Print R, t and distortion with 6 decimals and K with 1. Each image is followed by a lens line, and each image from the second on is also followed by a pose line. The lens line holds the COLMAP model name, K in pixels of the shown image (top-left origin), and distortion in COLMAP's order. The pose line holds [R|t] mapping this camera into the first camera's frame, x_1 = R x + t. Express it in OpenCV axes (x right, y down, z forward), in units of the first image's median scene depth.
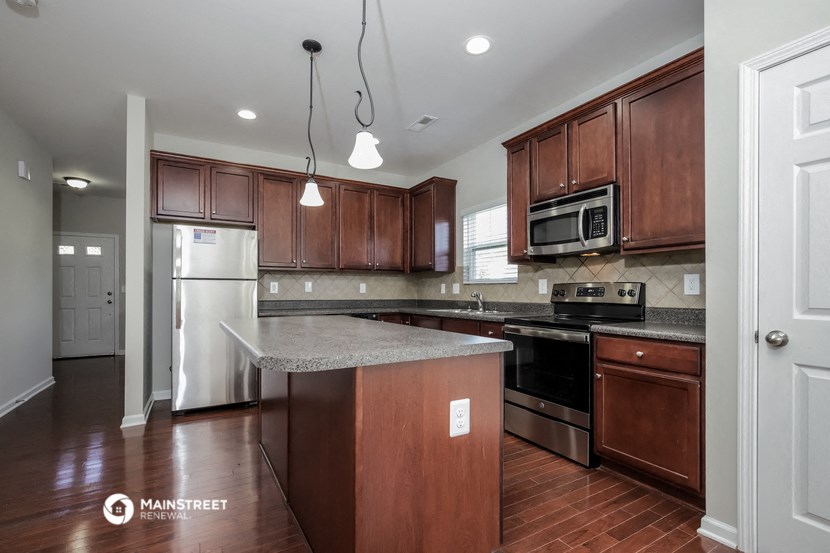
lens RADIAL K [[382.9, 0, 416.3], [0, 382.9, 293.3], [0, 0, 1]] dist [-0.001094, 0.000005]
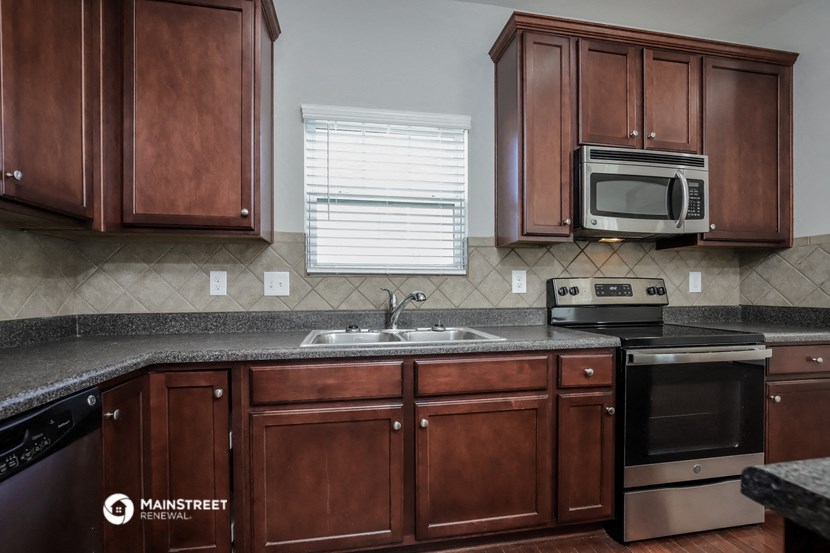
lens RADIAL K [[382.9, 0, 417.6], [0, 382.9, 288.6], [0, 0, 1]] dist [-0.001094, 0.000005]
pose [[0.333494, -0.000128, 0.942752, -0.437566], [0.005925, 0.999981, -0.001960, -0.008009], [-0.942734, 0.006239, 0.333488, 1.276470]]
